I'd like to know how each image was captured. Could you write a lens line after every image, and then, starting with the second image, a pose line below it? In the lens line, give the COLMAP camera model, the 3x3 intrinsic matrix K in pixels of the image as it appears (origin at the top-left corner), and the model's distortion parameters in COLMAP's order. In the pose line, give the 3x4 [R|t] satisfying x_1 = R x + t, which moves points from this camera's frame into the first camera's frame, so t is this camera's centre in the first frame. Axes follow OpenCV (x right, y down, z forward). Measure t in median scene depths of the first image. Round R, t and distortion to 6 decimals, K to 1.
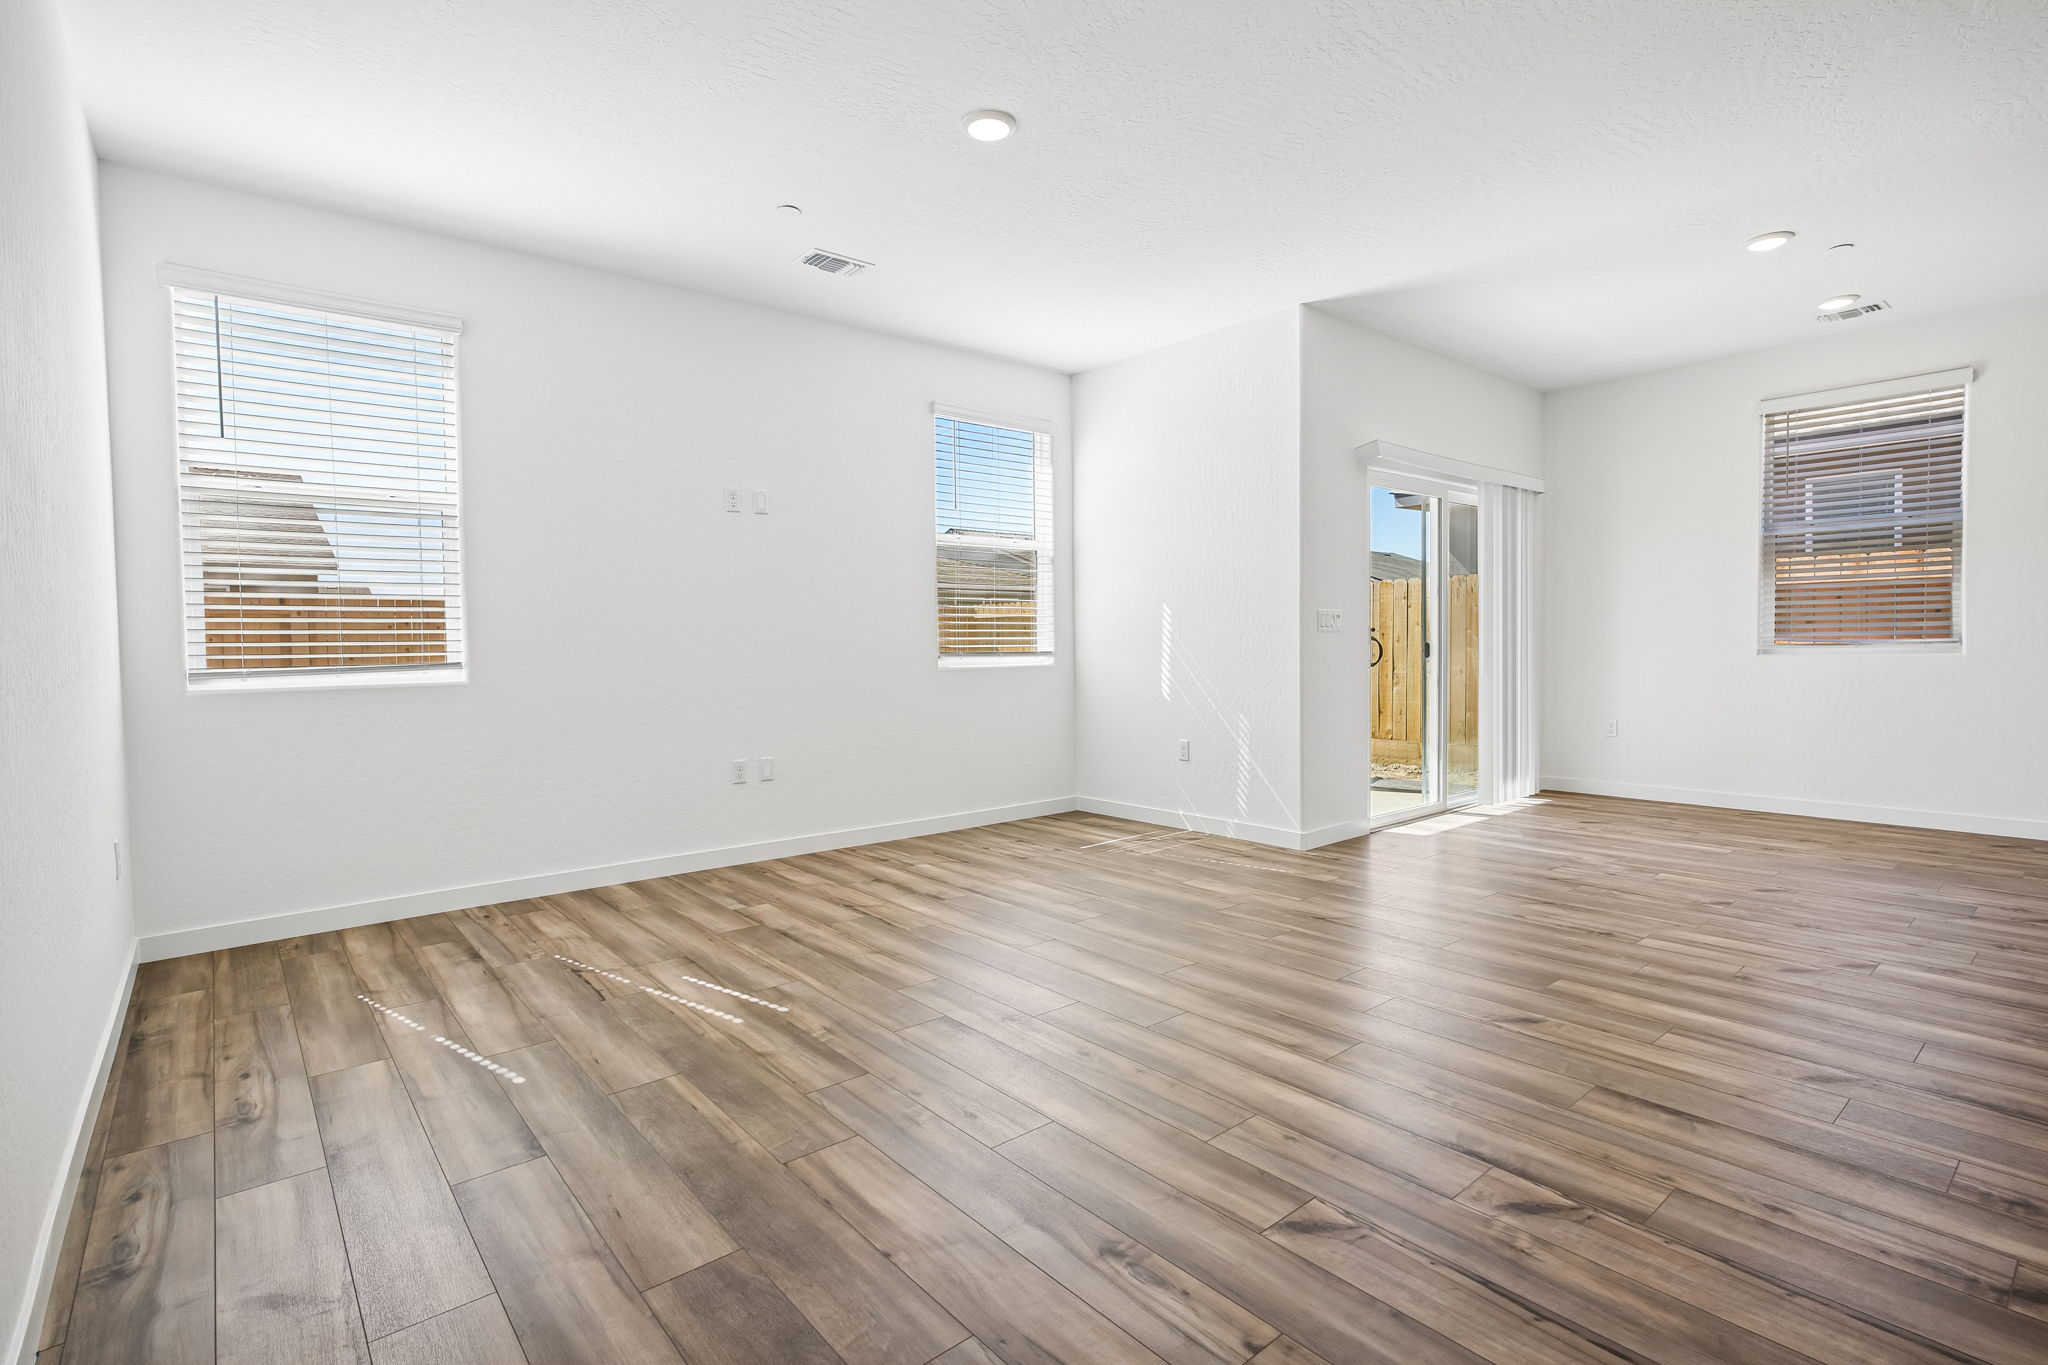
lens RADIAL K [[973.7, 0, 1022.8], [0, 973.7, 674.0], [0, 0, 1]] dist [-0.005359, 0.000601]
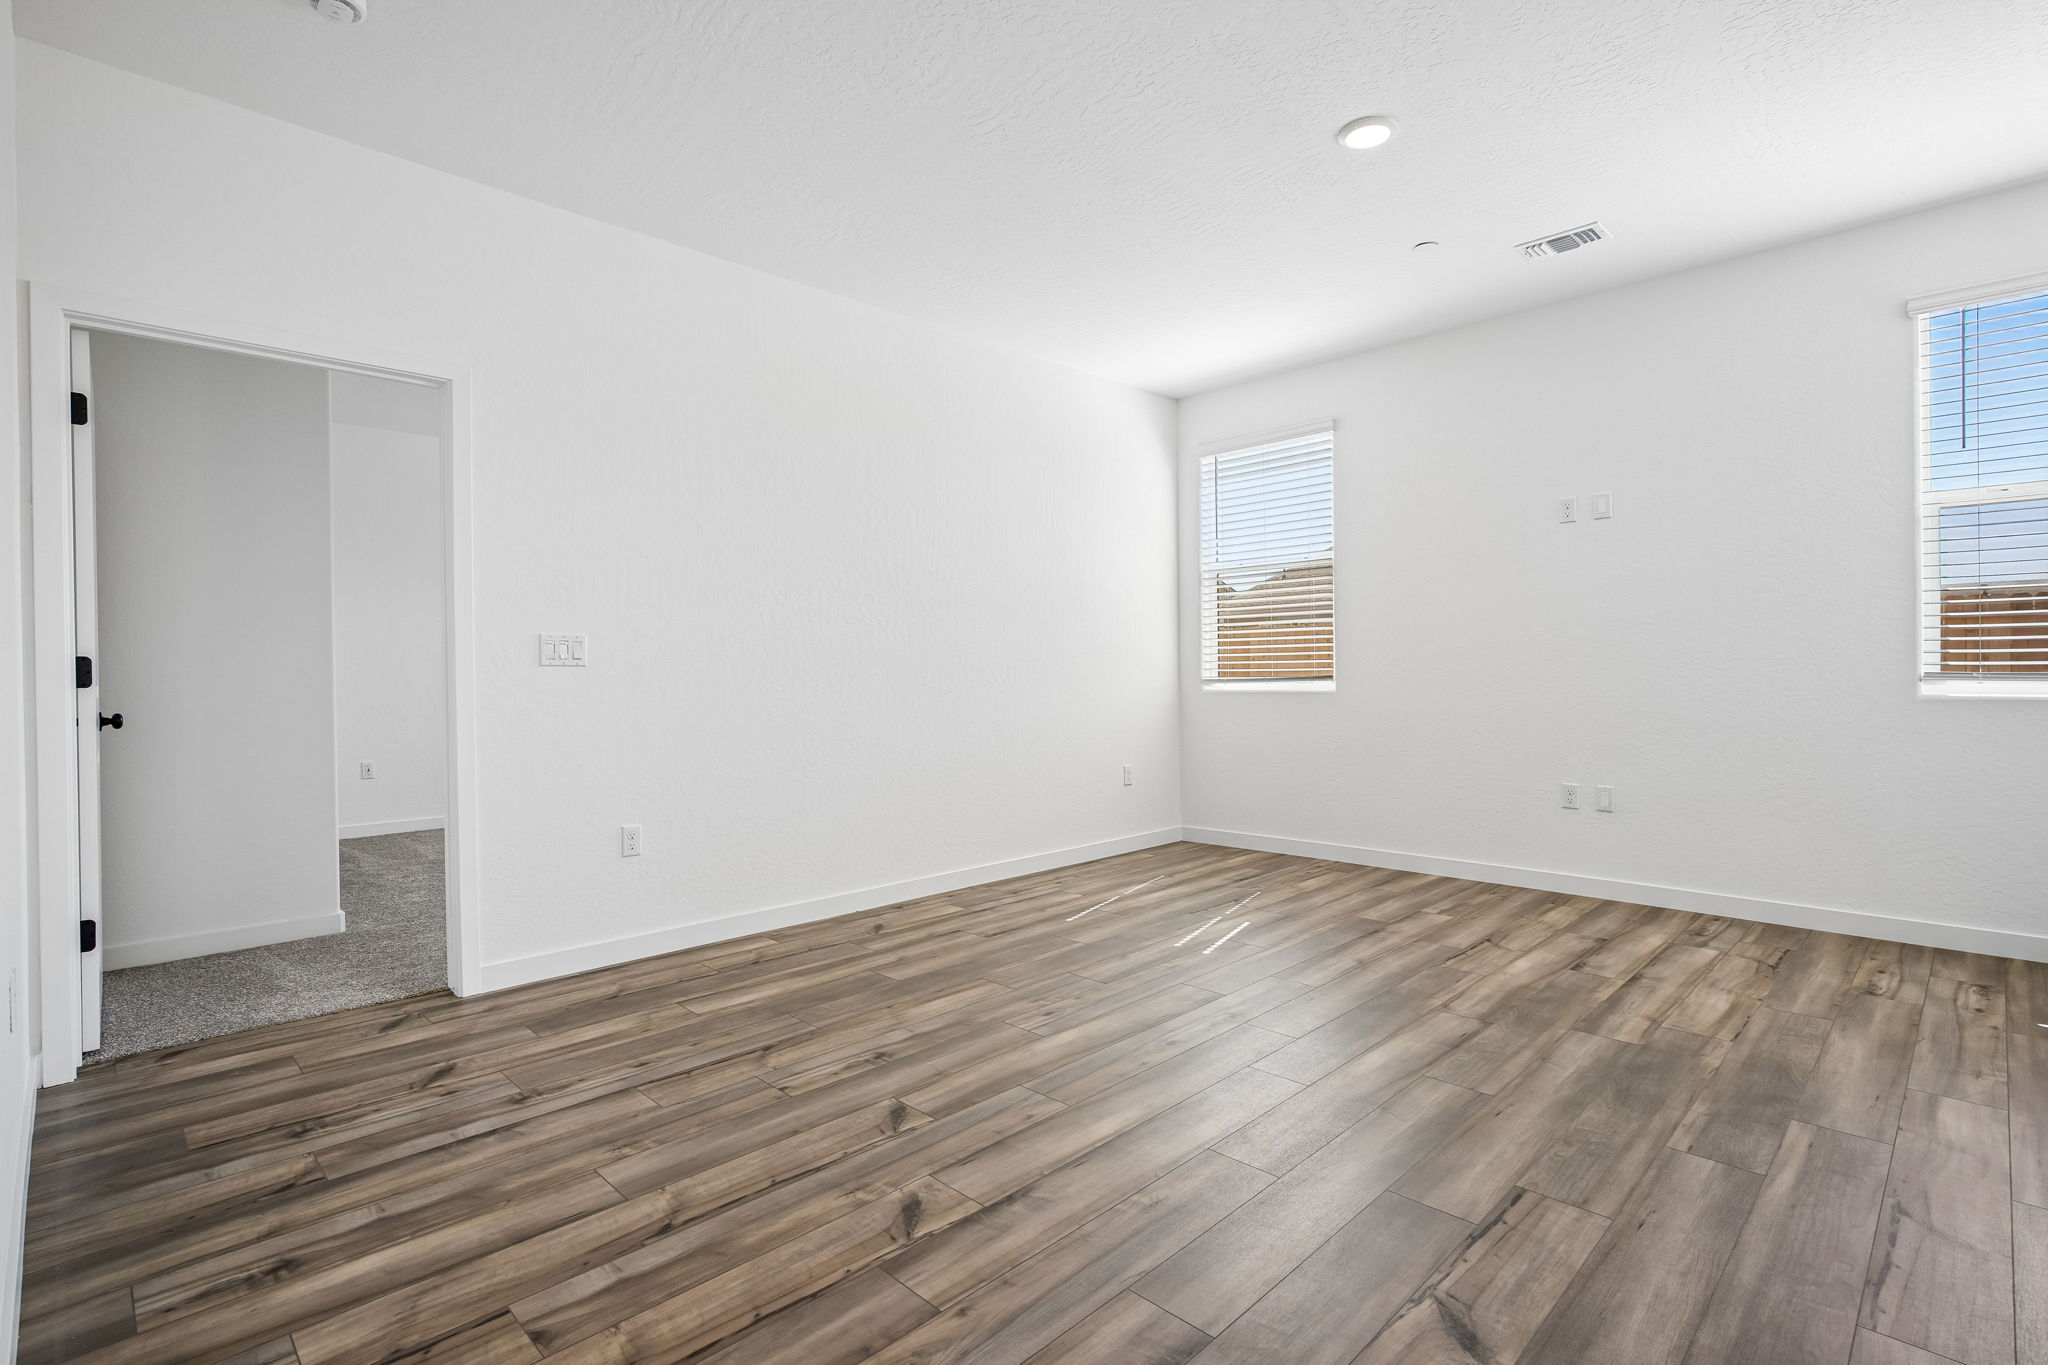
lens RADIAL K [[973.7, 0, 1022.8], [0, 973.7, 674.0], [0, 0, 1]] dist [-0.005359, 0.000601]
pose [[0.080242, 0.016771, -0.996634, 1.003544], [-0.019940, 0.999685, 0.015217, -0.035985], [0.996576, 0.018652, 0.080551, 0.648143]]
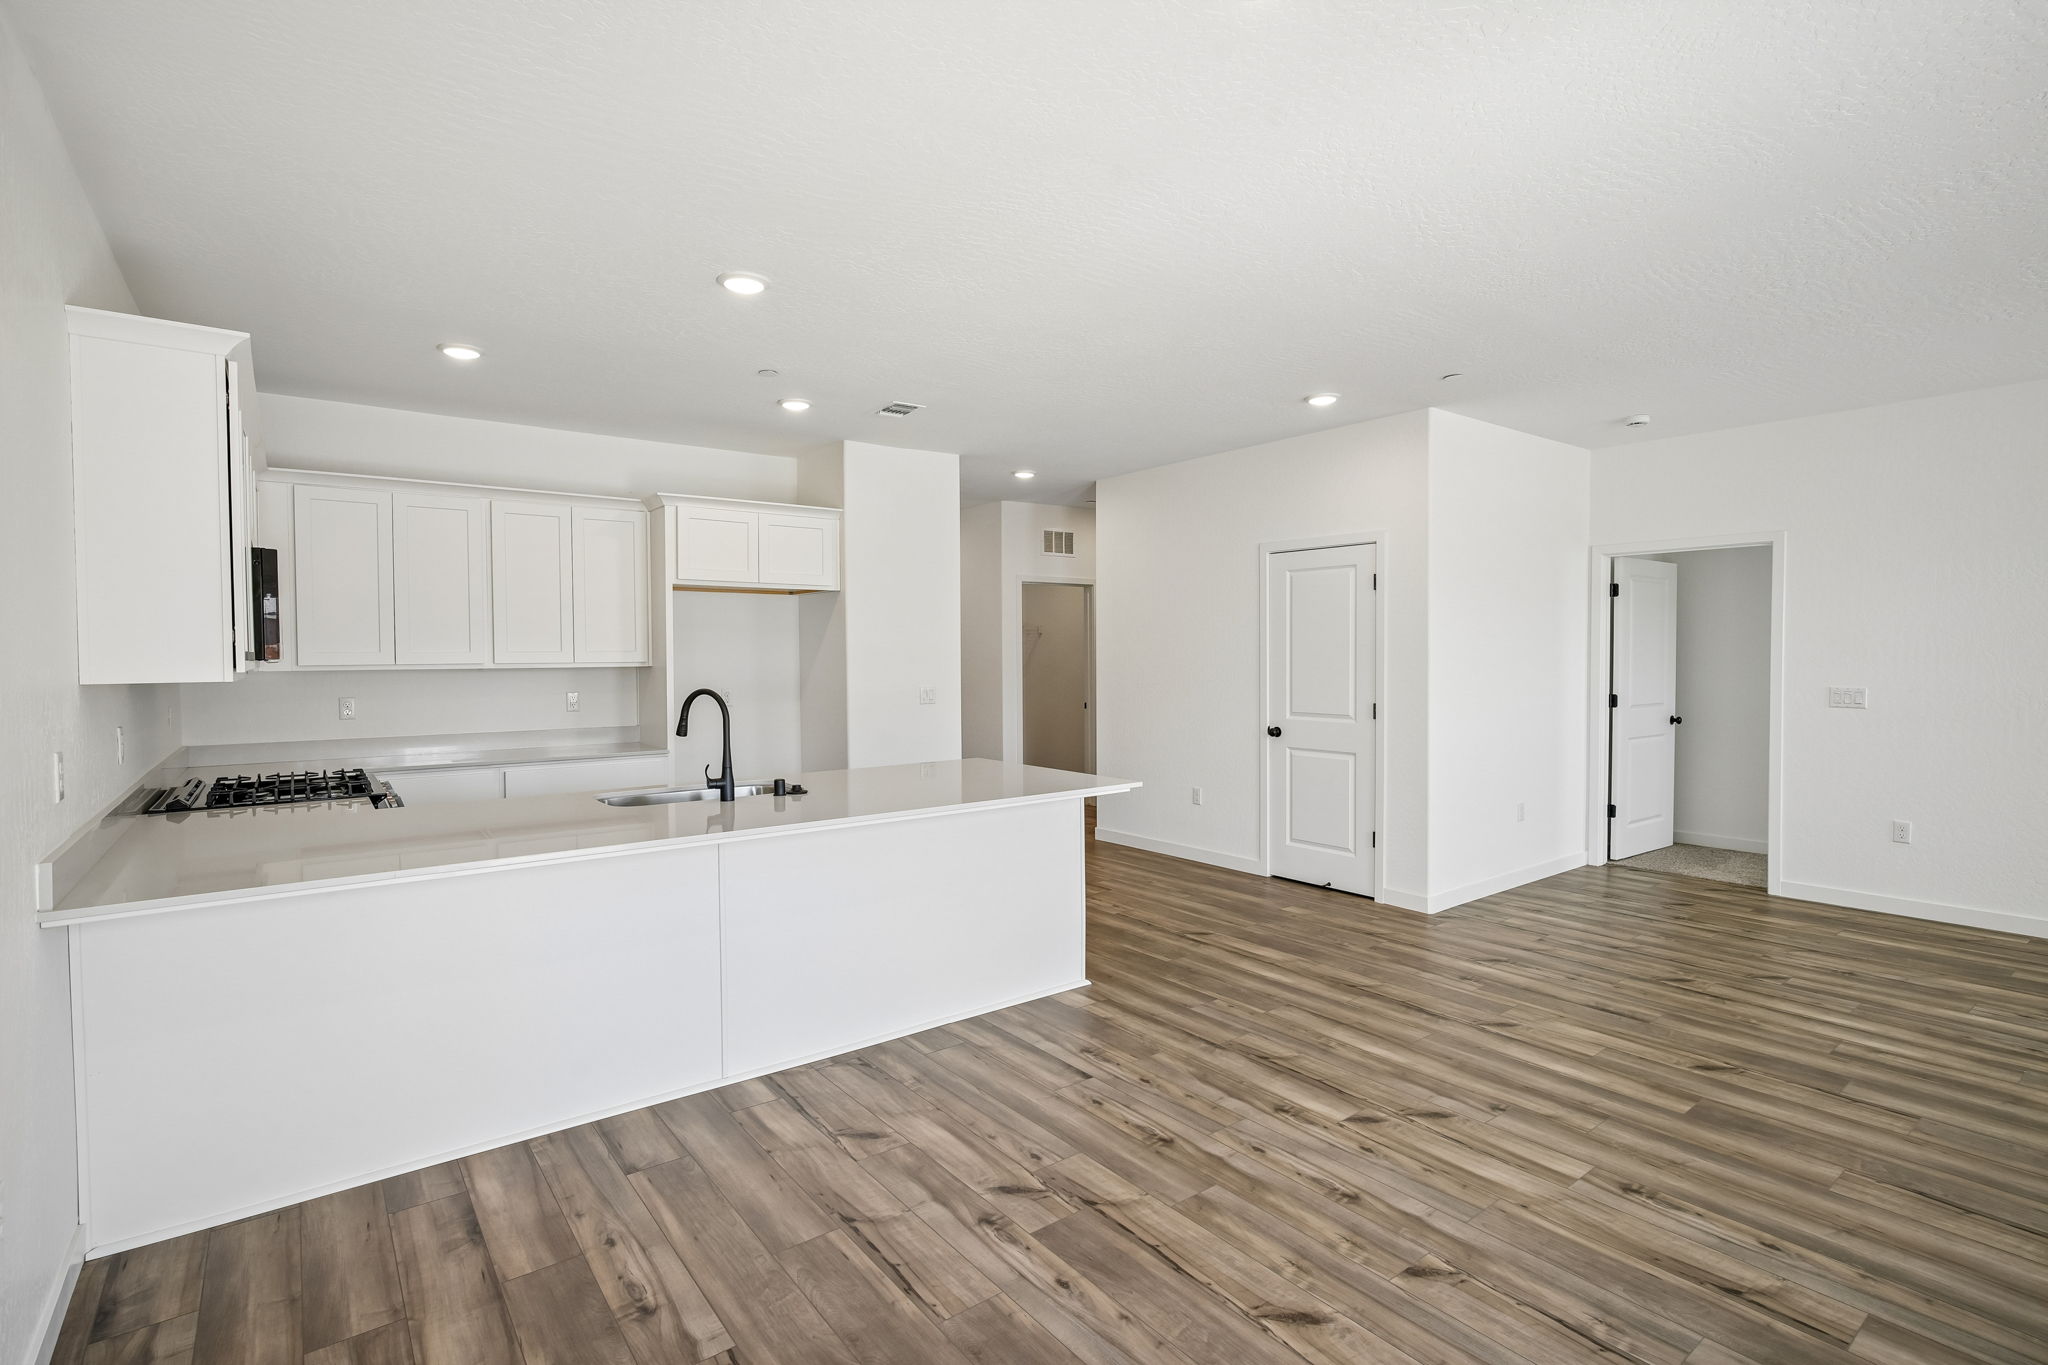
lens RADIAL K [[973.7, 0, 1022.8], [0, 973.7, 674.0], [0, 0, 1]] dist [-0.005359, 0.000601]
pose [[-0.998673, 0.017656, 0.048377, 1.247540], [0.020146, 0.998471, 0.051480, -0.212217], [-0.047394, 0.052387, -0.997502, 2.126441]]
